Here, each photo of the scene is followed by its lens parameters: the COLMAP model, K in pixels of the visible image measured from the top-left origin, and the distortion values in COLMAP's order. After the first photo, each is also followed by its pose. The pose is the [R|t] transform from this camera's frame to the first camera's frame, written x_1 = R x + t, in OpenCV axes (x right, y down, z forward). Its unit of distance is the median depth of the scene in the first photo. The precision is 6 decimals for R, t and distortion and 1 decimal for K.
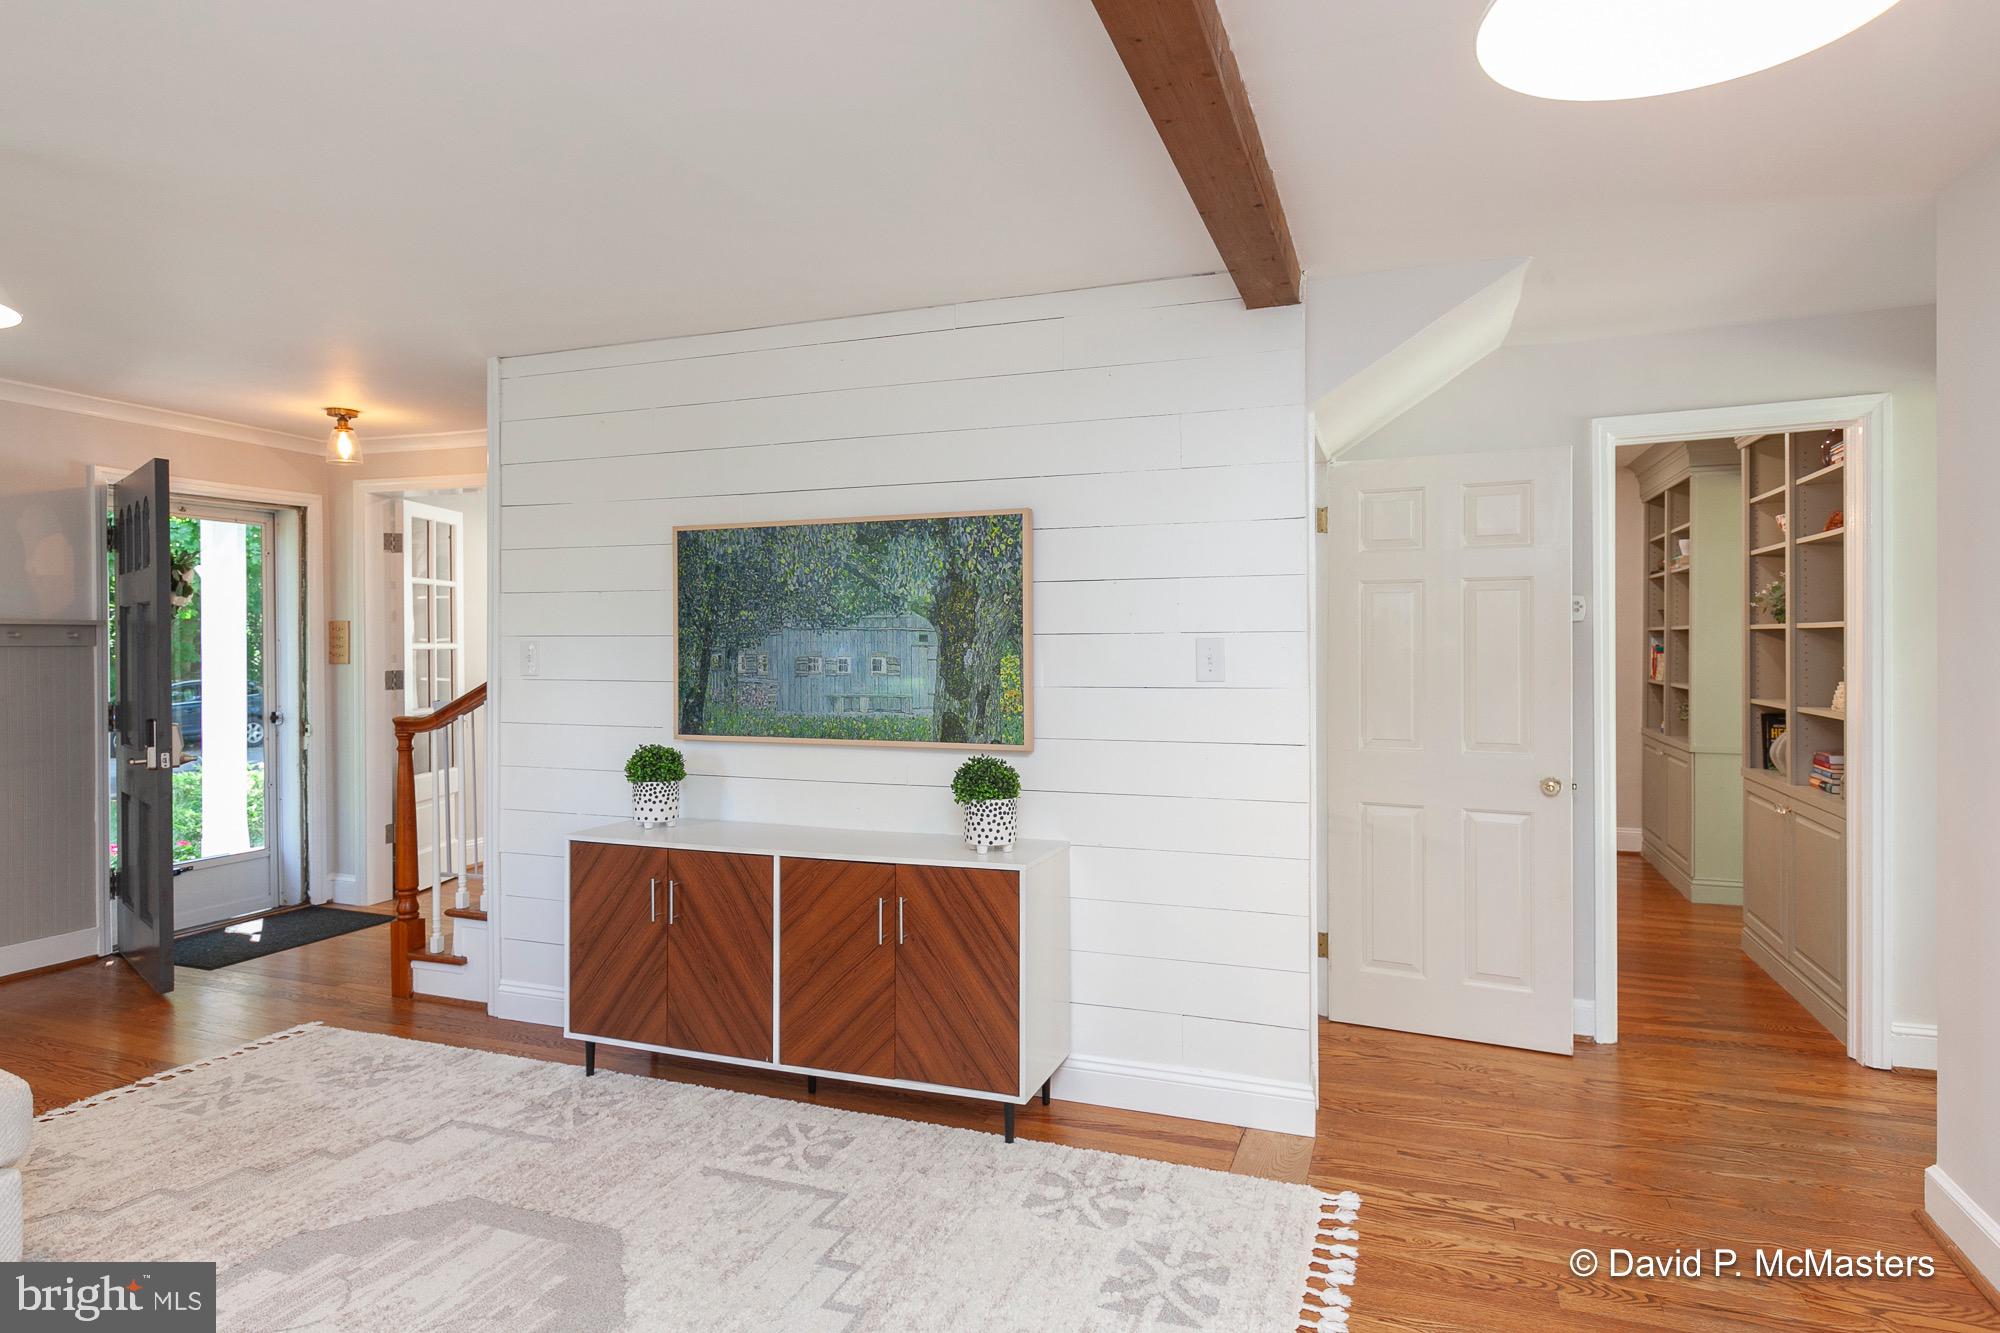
lens RADIAL K [[1061.5, 0, 1001.4], [0, 1061.5, 667.3], [0, 0, 1]] dist [-0.011203, 0.000642]
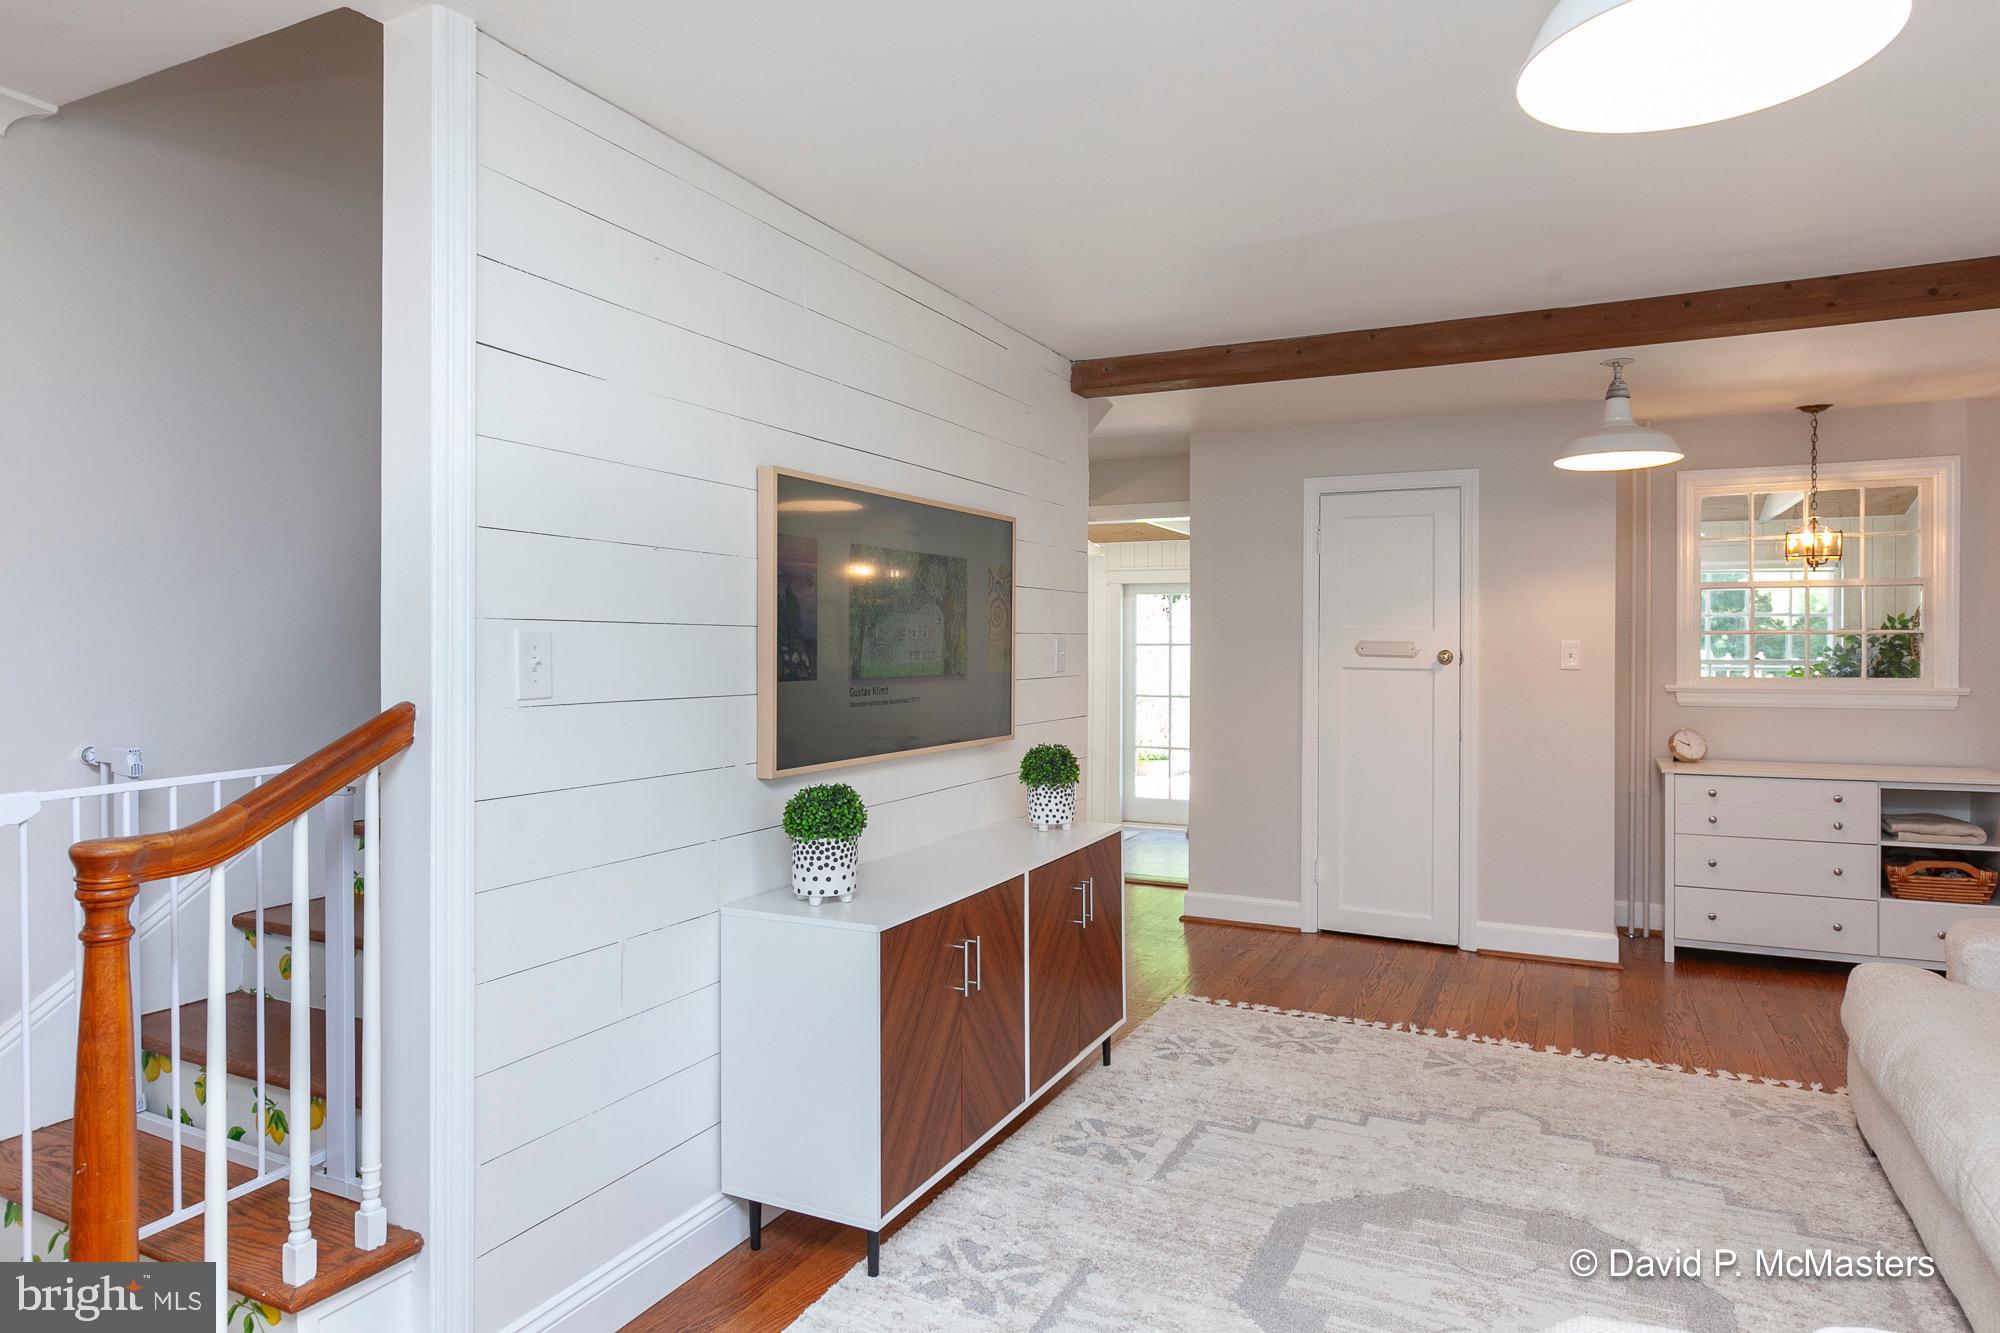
lens RADIAL K [[1199.2, 0, 1018.2], [0, 1199.2, 645.9], [0, 0, 1]] dist [0.001370, -0.001999]
pose [[0.096602, -0.005102, 0.995310, -1.265911], [0.001661, 0.999986, 0.004965, -0.025010], [-0.995322, 0.001174, 0.096609, 0.918840]]
